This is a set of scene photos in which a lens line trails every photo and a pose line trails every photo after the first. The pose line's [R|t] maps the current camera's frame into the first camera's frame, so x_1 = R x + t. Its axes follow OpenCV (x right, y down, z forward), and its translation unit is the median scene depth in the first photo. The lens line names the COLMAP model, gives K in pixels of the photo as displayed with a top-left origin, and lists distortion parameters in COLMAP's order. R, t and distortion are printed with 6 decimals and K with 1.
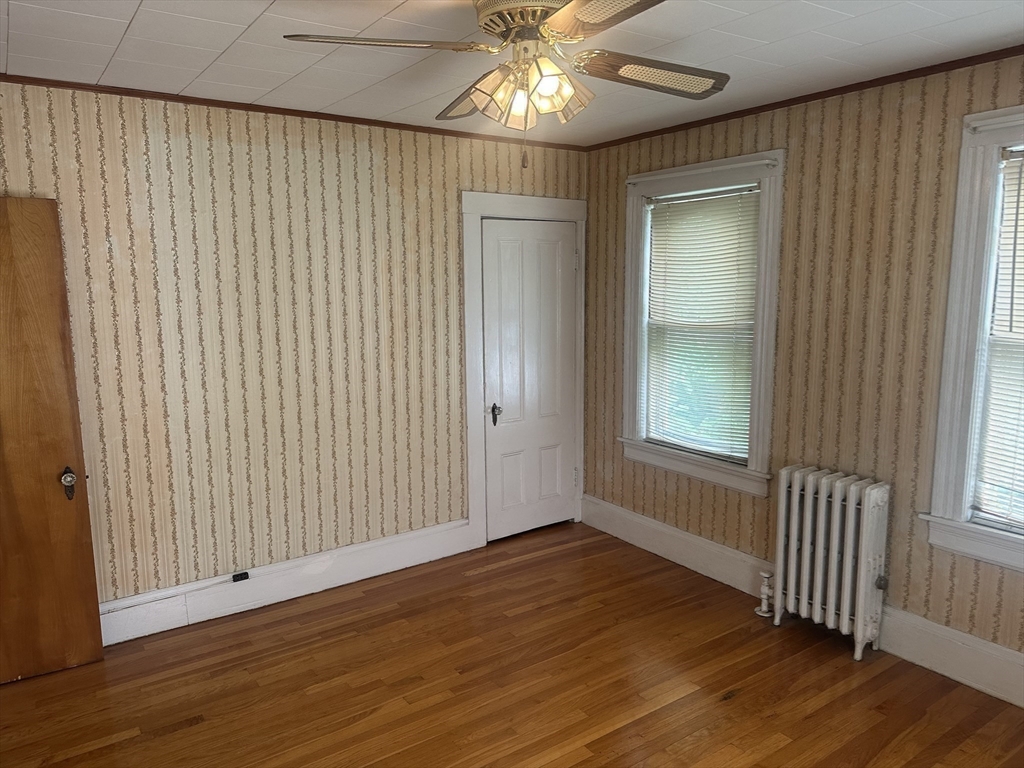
lens RADIAL K [[730.0, 0, 512.0], [0, 730.0, 384.0], [0, 0, 1]] dist [0.046535, -0.059255]
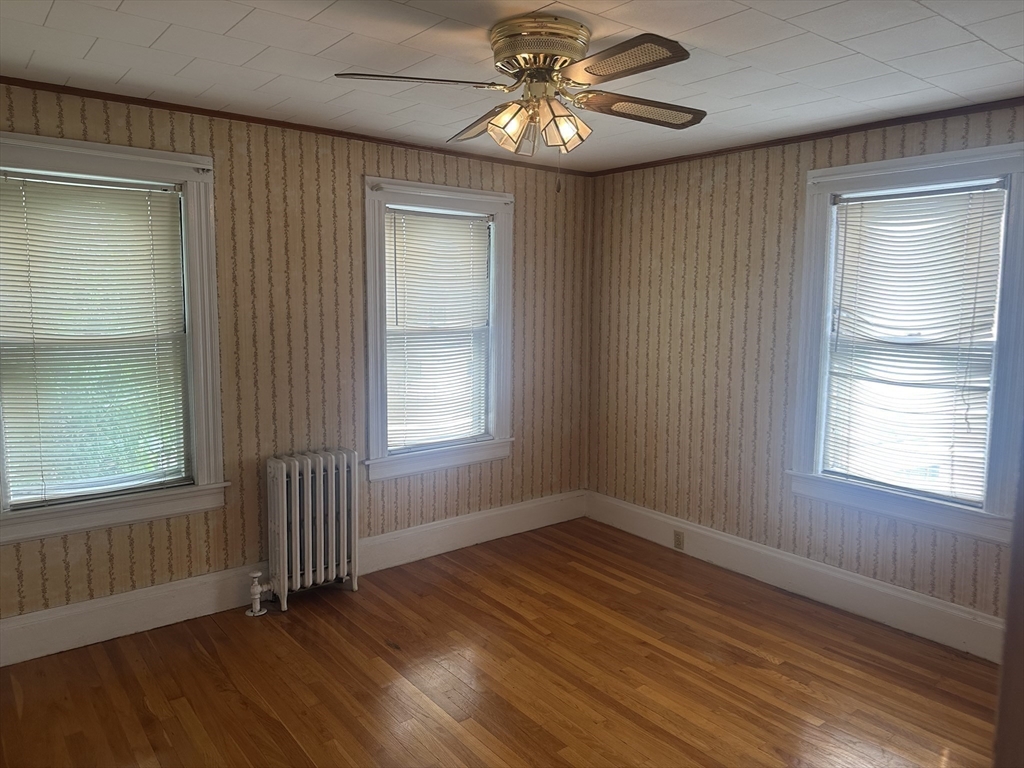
lens RADIAL K [[712.2, 0, 508.7], [0, 712.2, 377.4], [0, 0, 1]] dist [0.081788, -0.061742]
pose [[-0.071704, -0.103952, 0.991994, -0.685350], [0.130243, 0.985063, 0.112640, -0.082934], [-0.988886, 0.137277, -0.057094, 0.709091]]
